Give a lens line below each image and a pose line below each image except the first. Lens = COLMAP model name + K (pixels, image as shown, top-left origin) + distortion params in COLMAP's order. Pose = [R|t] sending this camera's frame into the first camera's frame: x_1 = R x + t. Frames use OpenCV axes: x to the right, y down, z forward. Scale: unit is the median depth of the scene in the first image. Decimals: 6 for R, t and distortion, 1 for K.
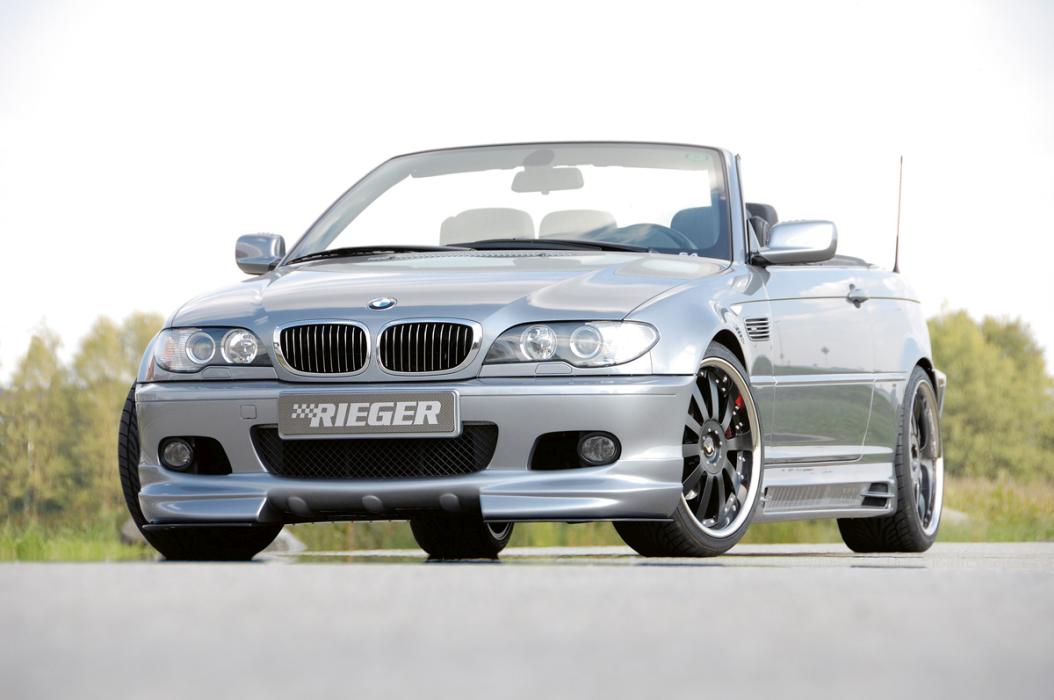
lens RADIAL K [[6320.9, 0, 527.0], [0, 6320.9, 350.0], [0, 0, 1]] dist [2.049466, -1.805766]
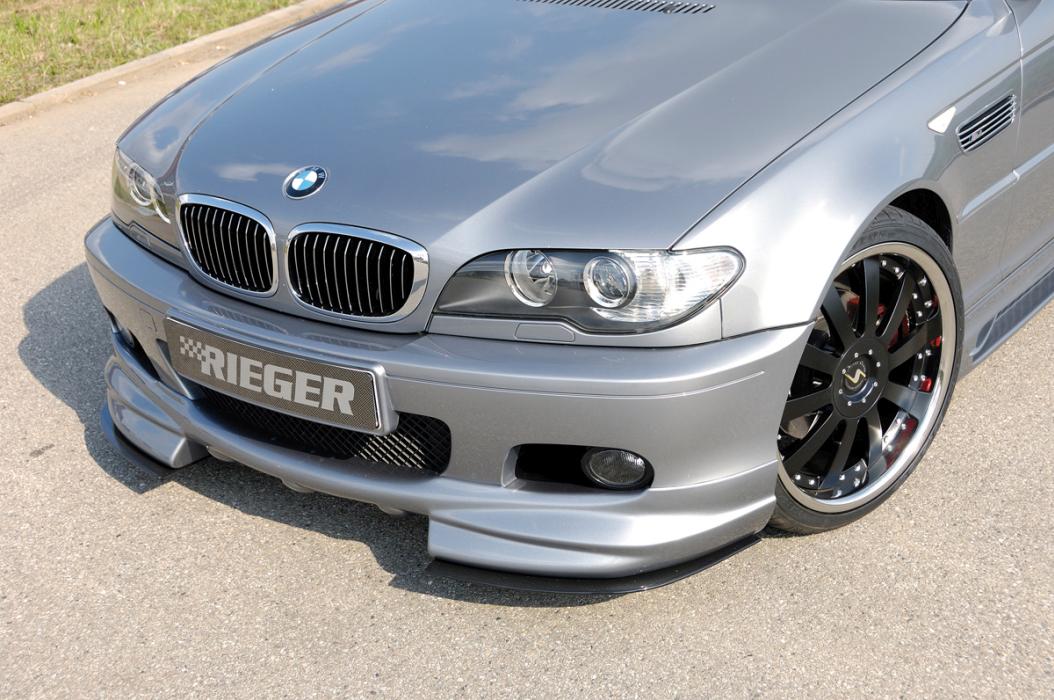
lens RADIAL K [[1442.6, 0, 527.0], [0, 1442.6, 350.0], [0, 0, 1]] dist [0.193980, 0.001749]
pose [[0.936947, 0.108204, -0.332297, 0.047430], [0.043296, 0.907594, 0.417610, -0.051643], [0.346778, -0.405666, 0.845683, 0.881367]]
